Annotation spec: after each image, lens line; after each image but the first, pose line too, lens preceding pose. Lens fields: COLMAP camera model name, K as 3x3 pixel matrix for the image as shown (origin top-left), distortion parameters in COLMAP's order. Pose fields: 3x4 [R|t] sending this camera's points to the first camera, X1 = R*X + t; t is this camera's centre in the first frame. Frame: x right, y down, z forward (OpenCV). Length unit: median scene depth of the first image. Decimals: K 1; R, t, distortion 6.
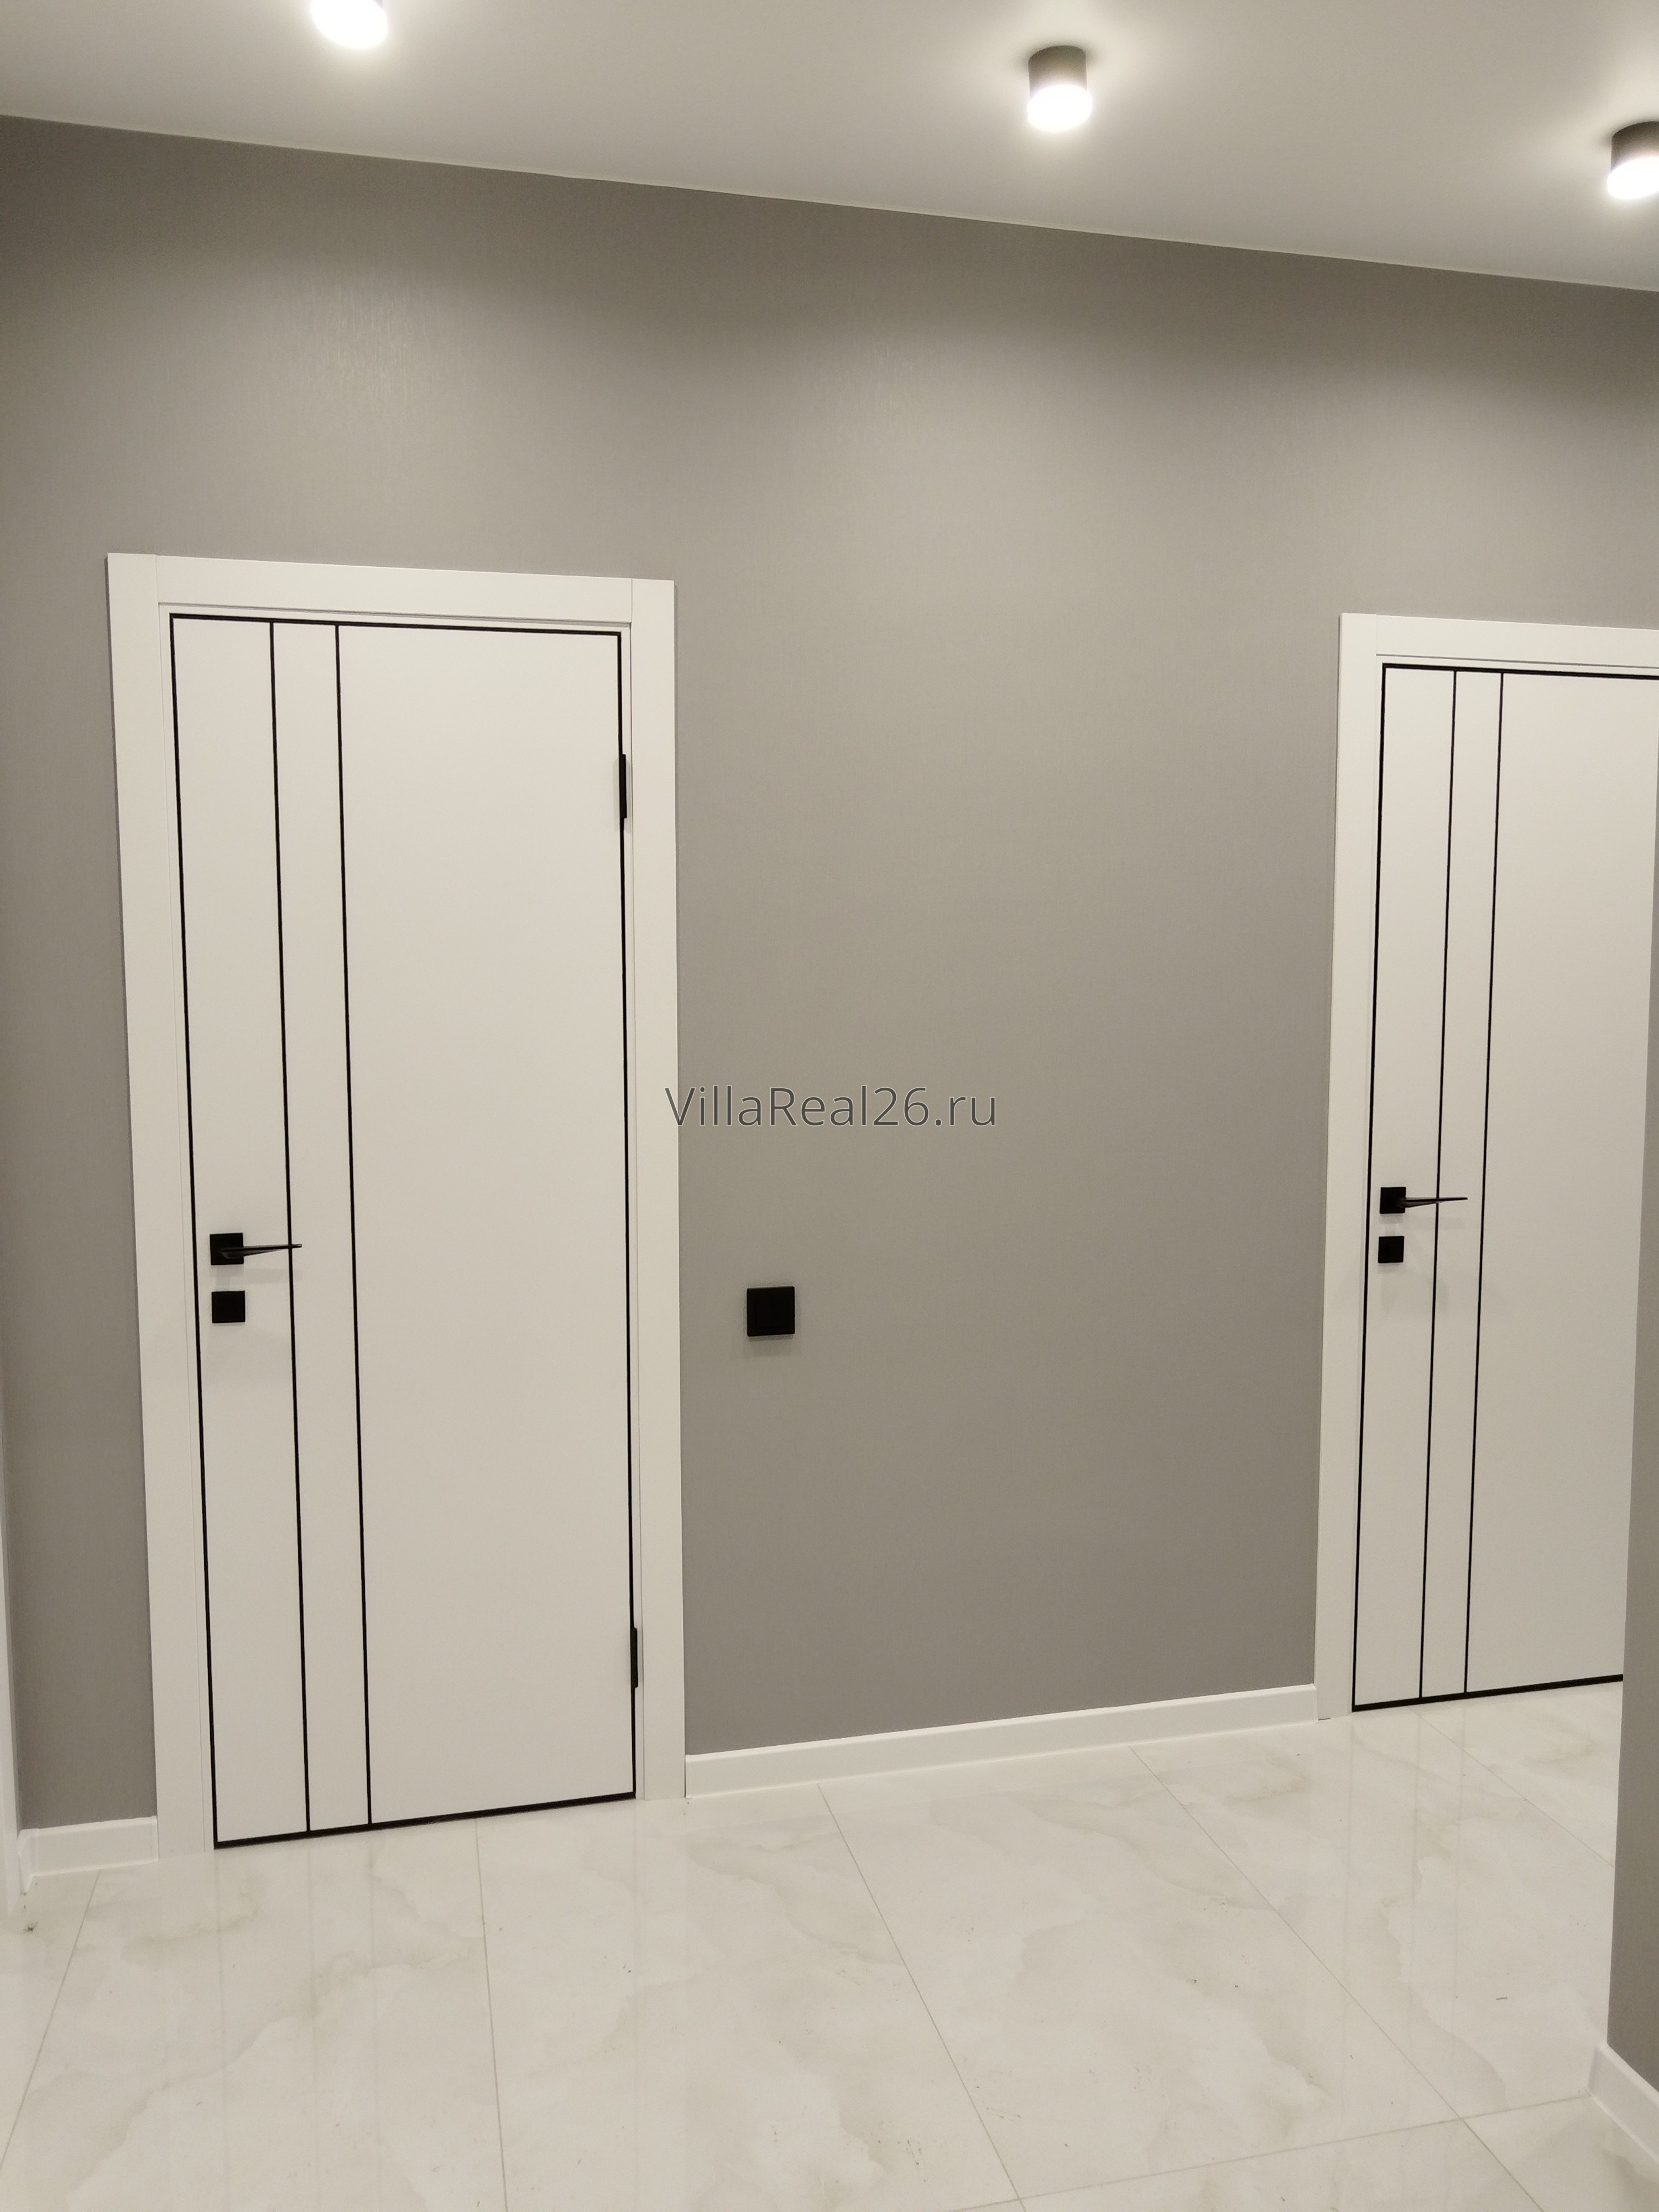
lens RADIAL K [[1729.8, 0, 826.3], [0, 1729.8, 1103.6], [0, 0, 1]] dist [0.014813, -0.014134]
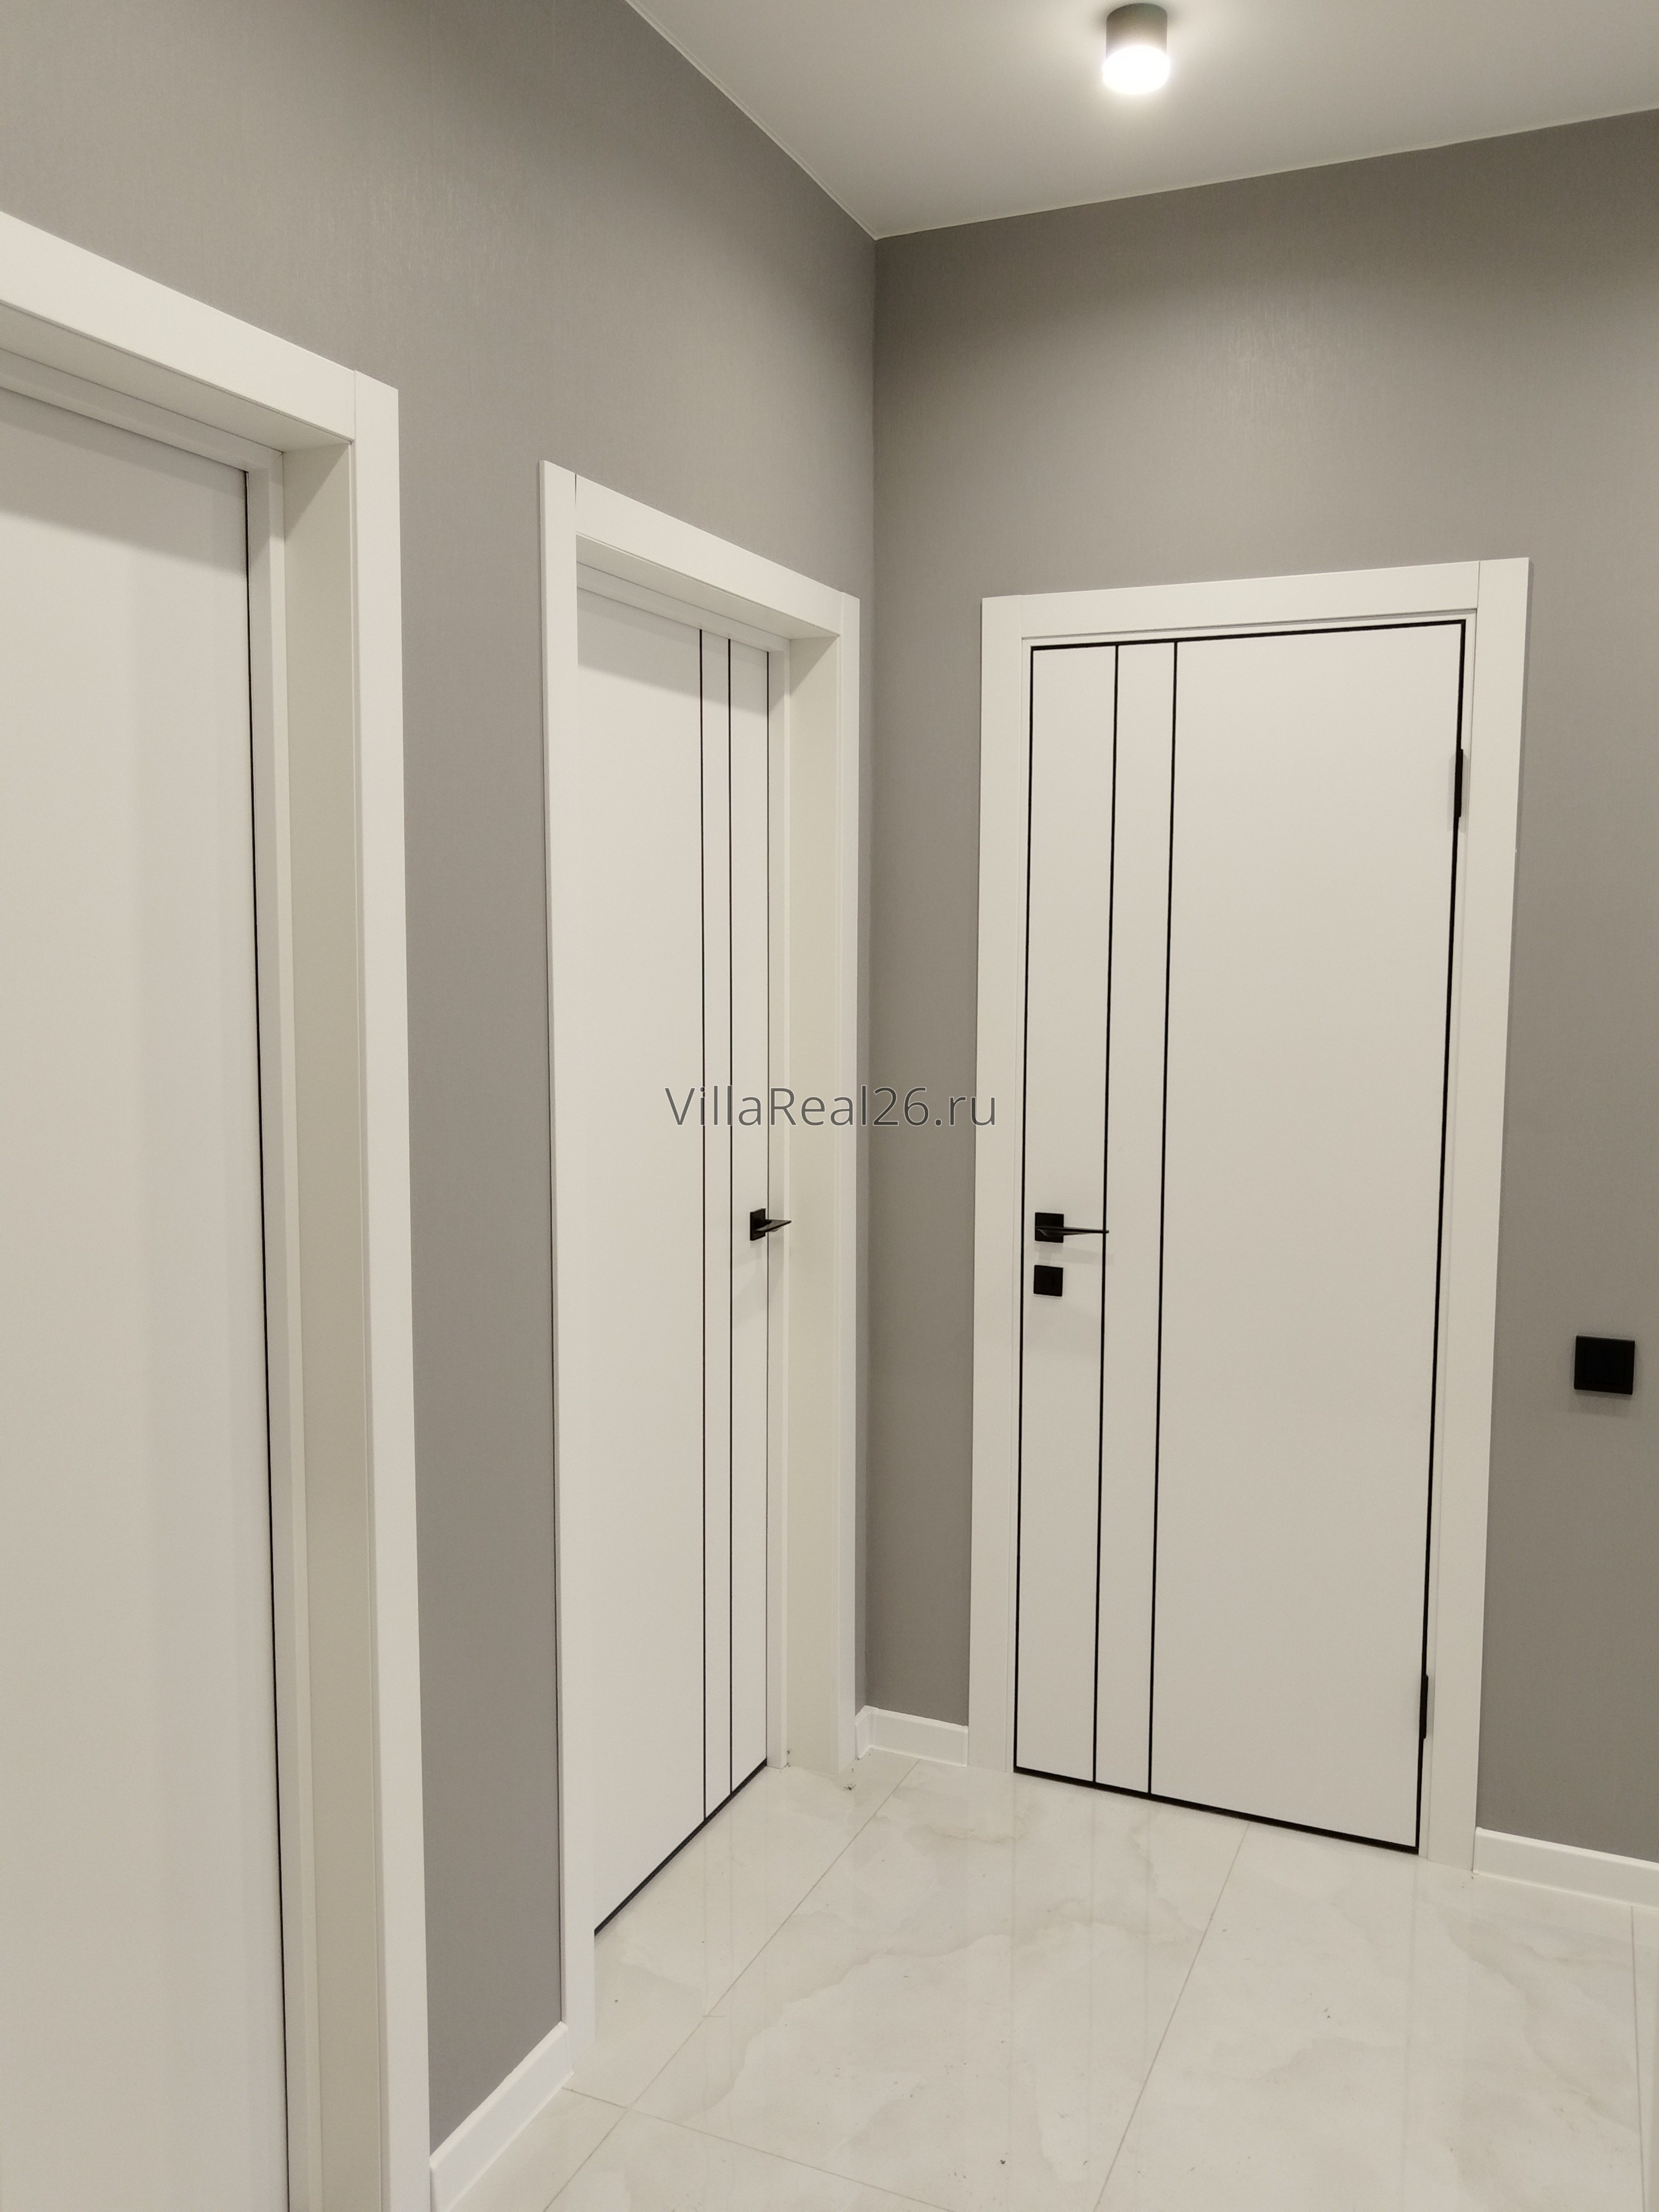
lens RADIAL K [[1729.8, 0, 835.7], [0, 1729.8, 1110.1], [0, 0, 1]] dist [0.014813, -0.014134]
pose [[0.799823, 0.066506, -0.596540, 0.189269], [-0.066390, 0.997547, 0.022200, -0.004705], [0.596553, 0.021848, 0.802276, 0.046952]]
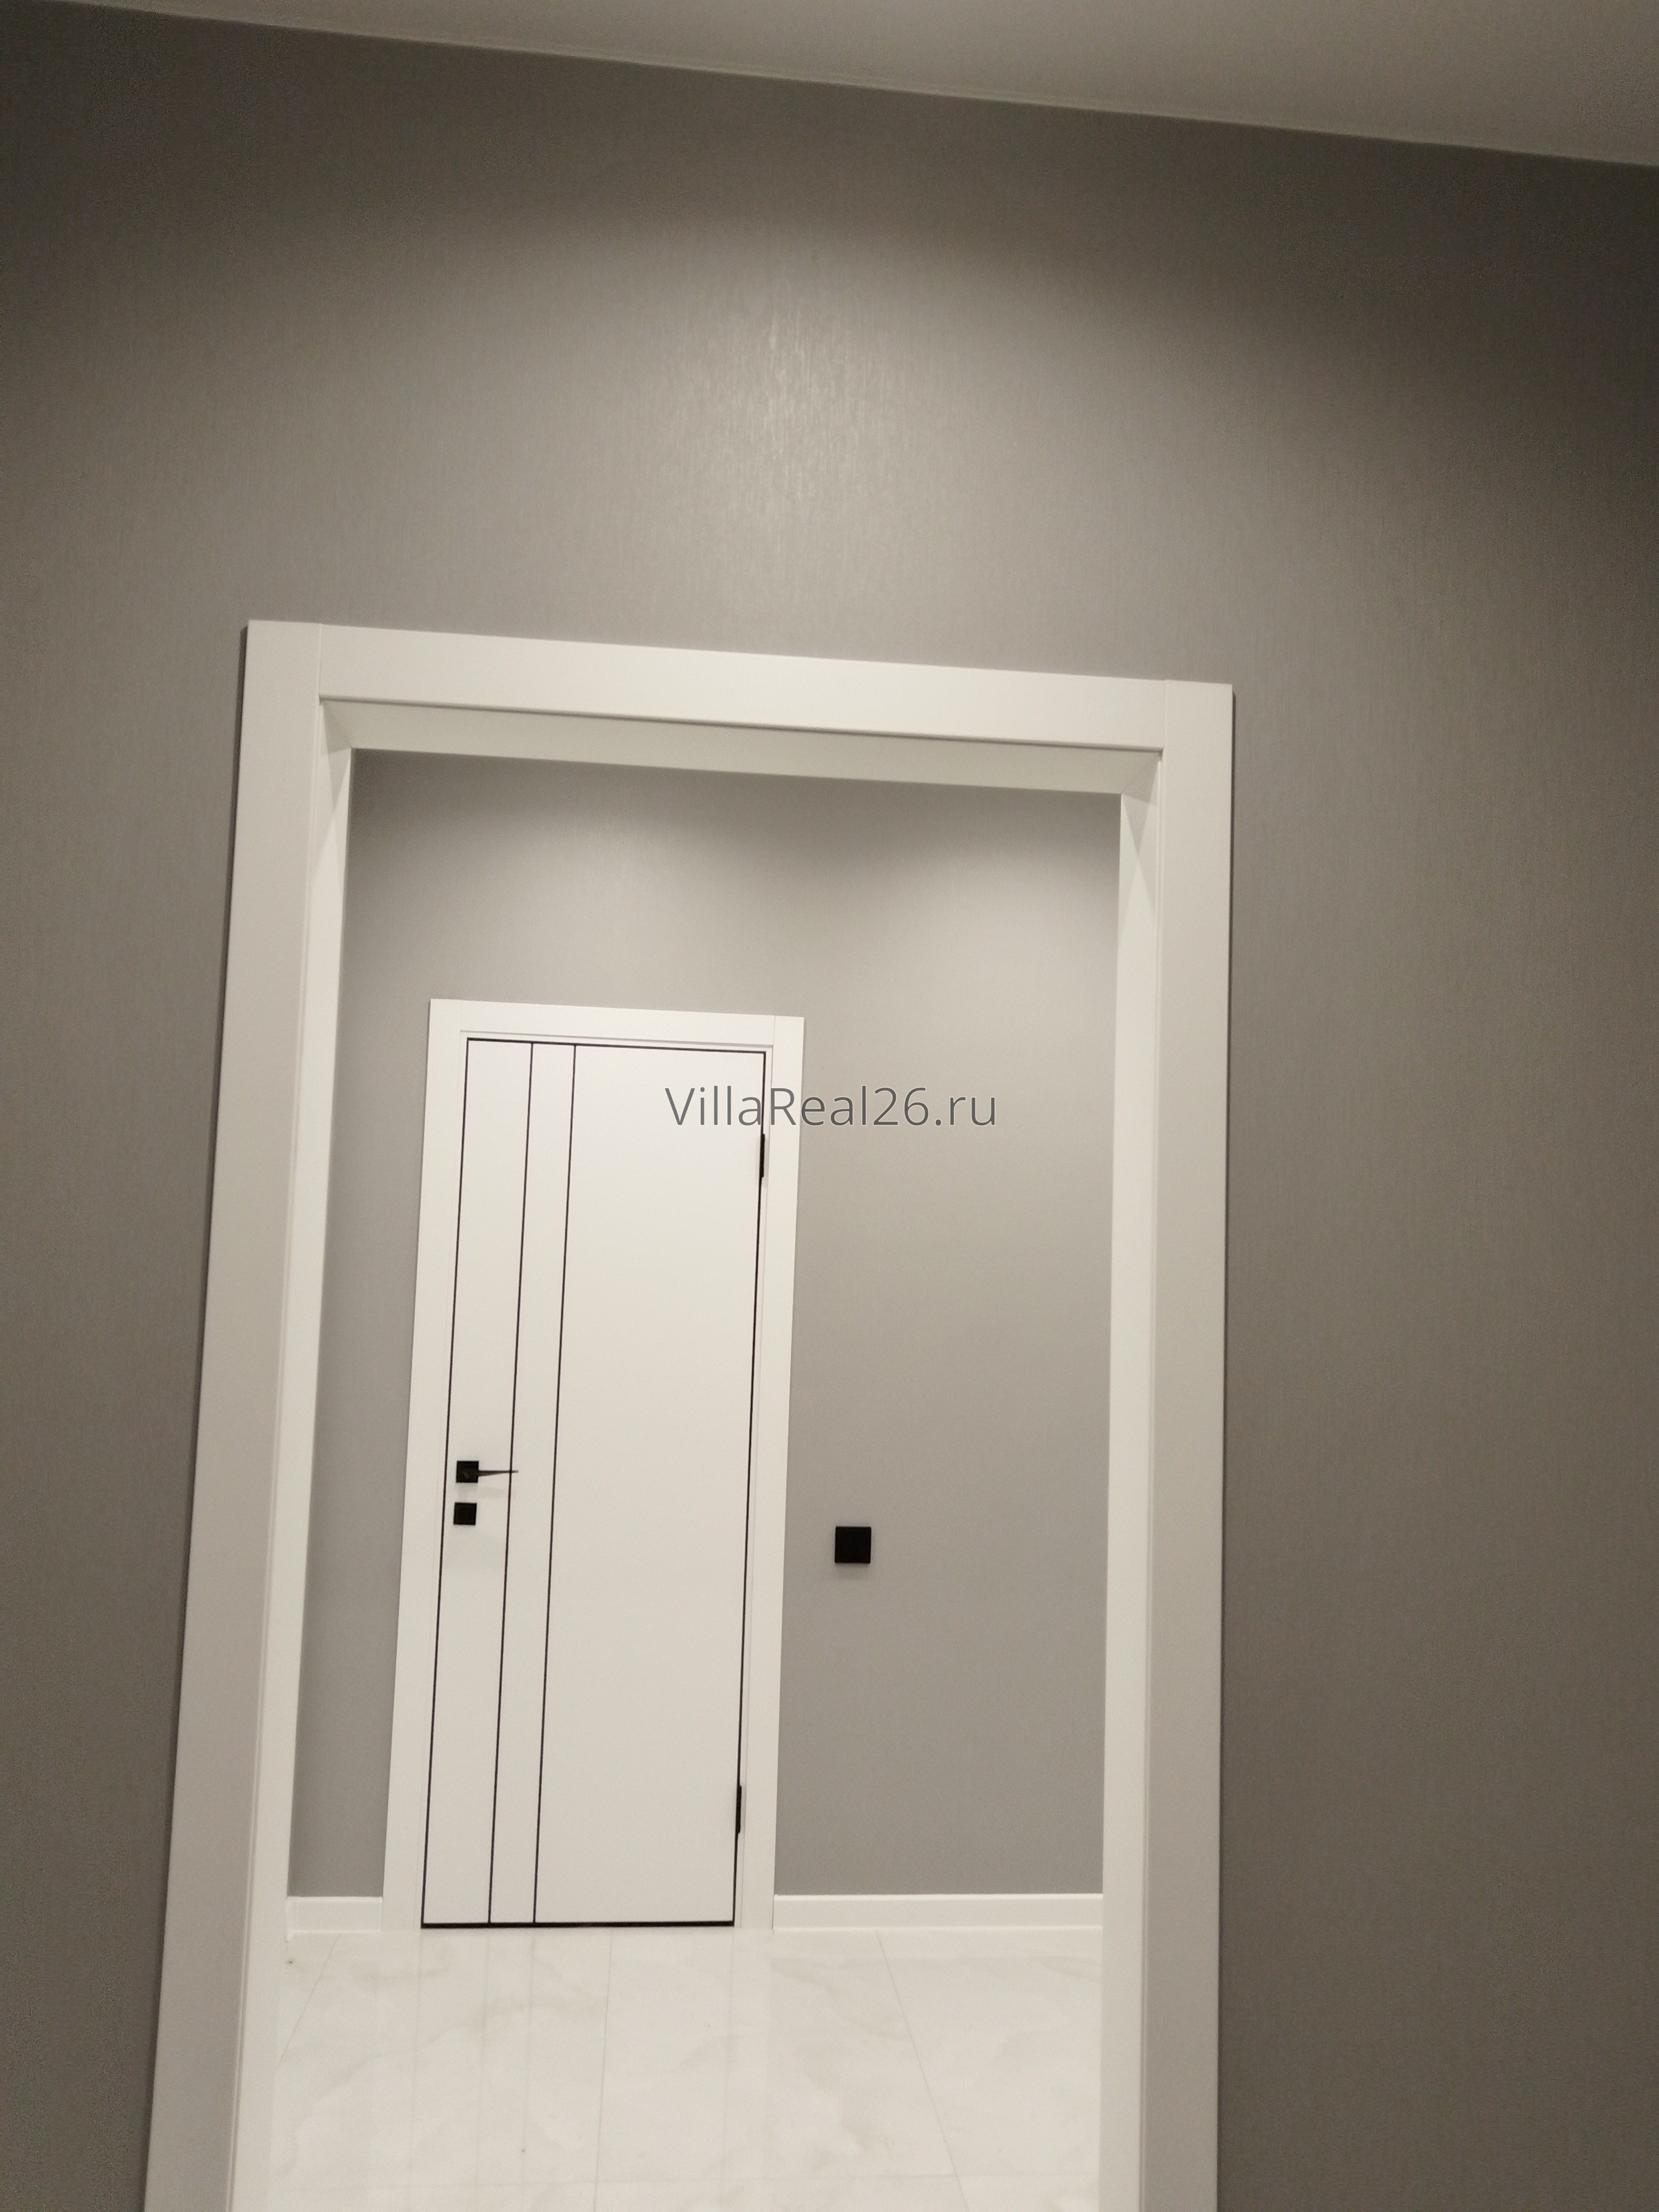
lens RADIAL K [[1729.8, 0, 827.5], [0, 1729.8, 1108.3], [0, 0, 1]] dist [0.014813, -0.014134]
pose [[0.990058, 0.023378, -0.138705, 0.135427], [-0.047894, 0.983199, -0.176144, 0.027045], [0.132256, 0.181036, 0.974543, -0.396627]]
